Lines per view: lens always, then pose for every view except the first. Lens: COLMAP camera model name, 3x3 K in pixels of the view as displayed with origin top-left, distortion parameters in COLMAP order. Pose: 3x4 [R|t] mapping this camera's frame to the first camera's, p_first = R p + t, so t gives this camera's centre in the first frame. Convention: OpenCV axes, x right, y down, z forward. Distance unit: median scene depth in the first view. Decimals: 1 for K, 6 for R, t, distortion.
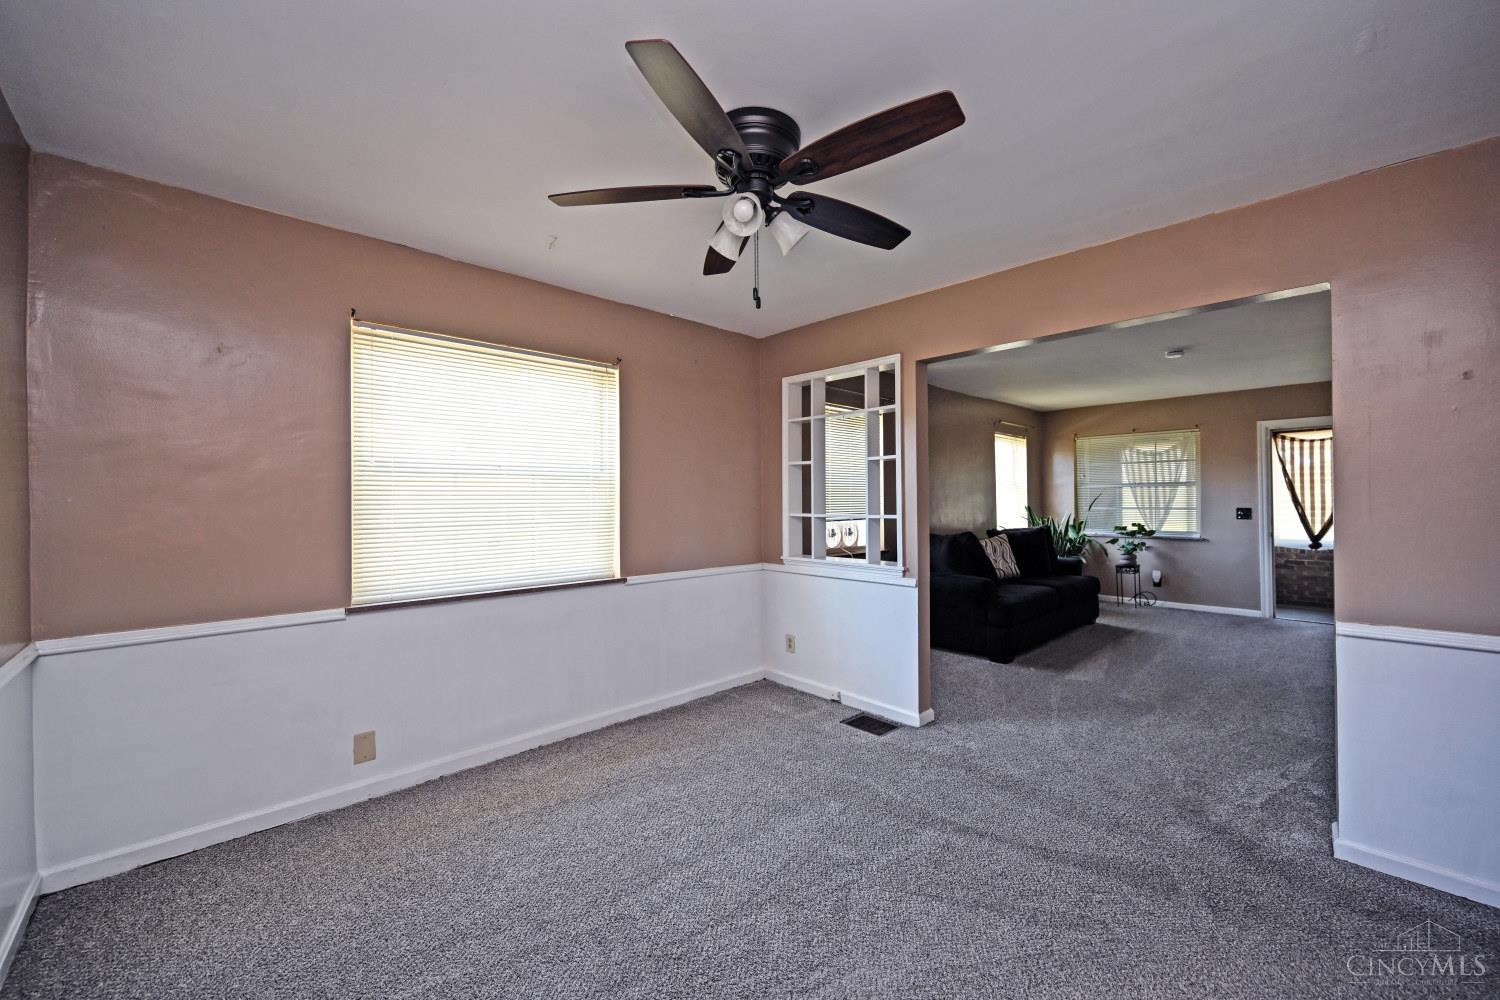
lens RADIAL K [[597.1, 0, 753.7], [0, 597.1, 499.0], [0, 0, 1]] dist [0.003145, 0.000026]
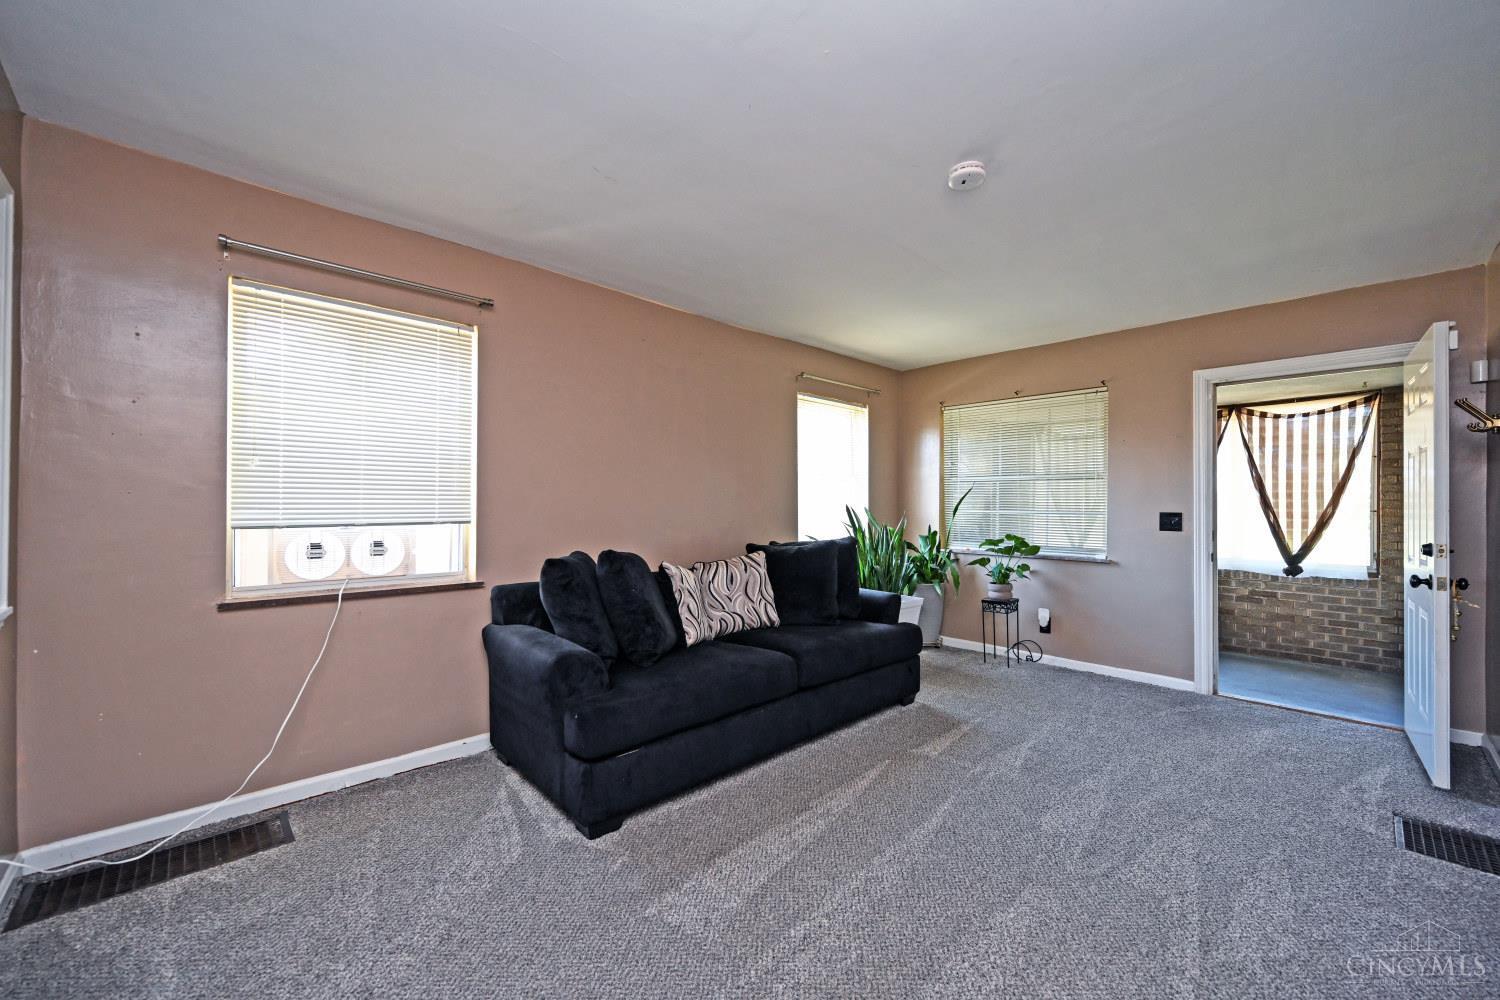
lens RADIAL K [[597.1, 0, 793.9], [0, 597.1, 486.7], [0, 0, 1]] dist [0.003145, 0.000026]
pose [[0.999853, 0.015025, 0.008259, 0.384746], [-0.014950, 0.999847, -0.009075, -0.002662], [-0.008394, 0.008950, 0.999925, 0.341715]]
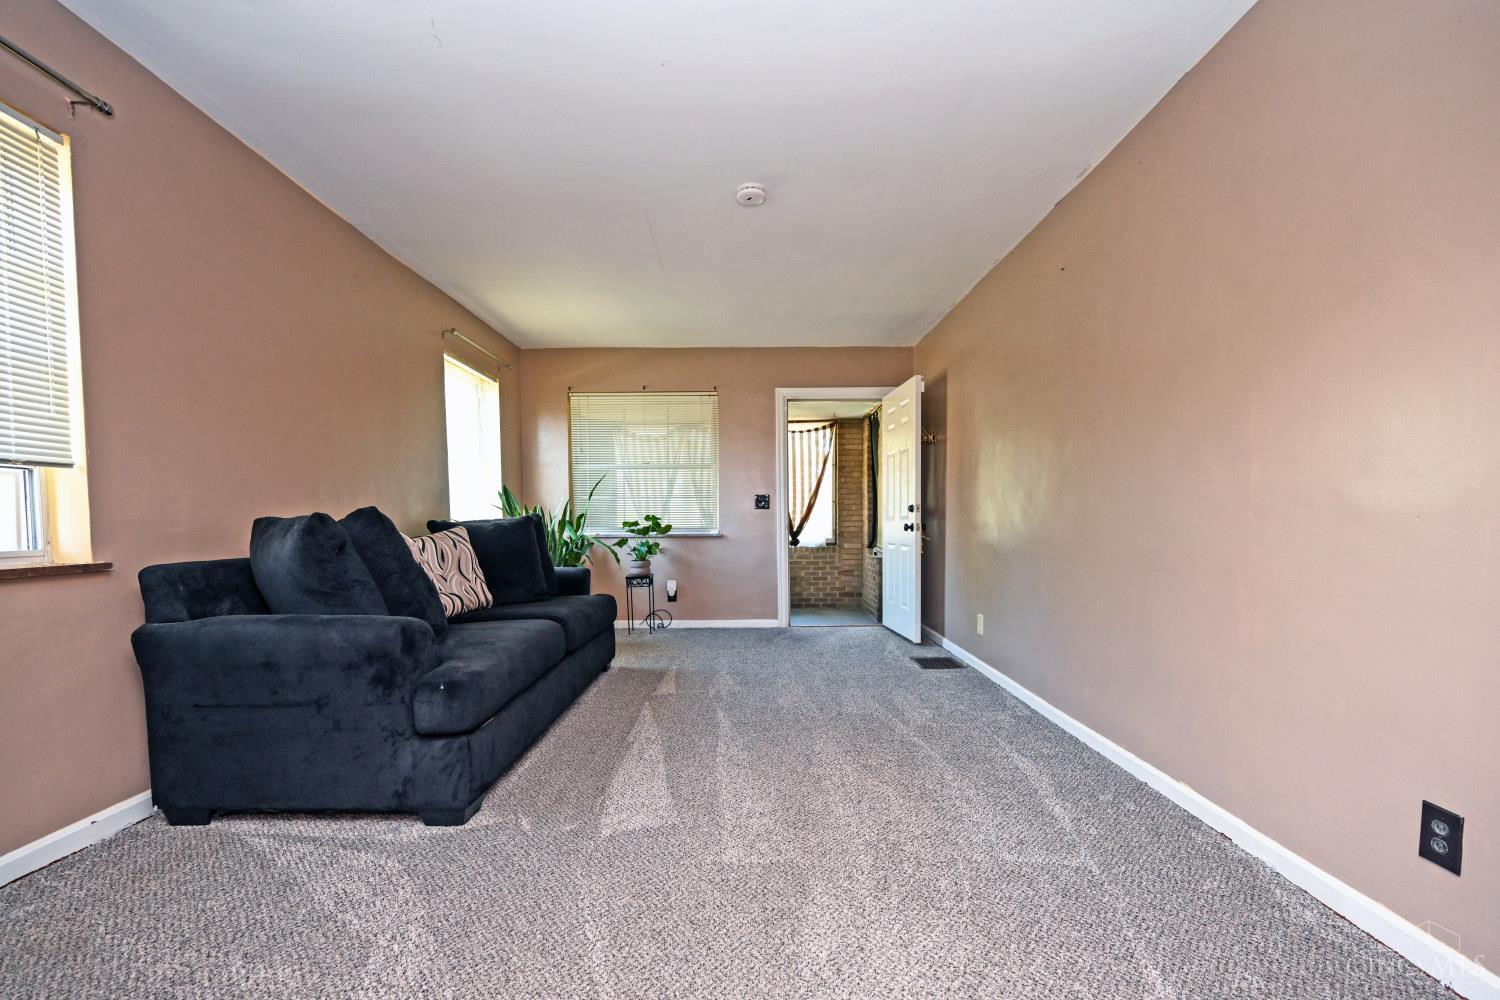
lens RADIAL K [[647.4, 0, 767.0], [0, 647.4, 534.0], [0, 0, 1]] dist [0.001690, 0.001116]
pose [[0.675138, -0.012444, 0.737587, 0.155737], [-0.004132, 0.999778, 0.020650, 0.043908], [-0.737680, -0.016990, 0.674937, 0.359959]]
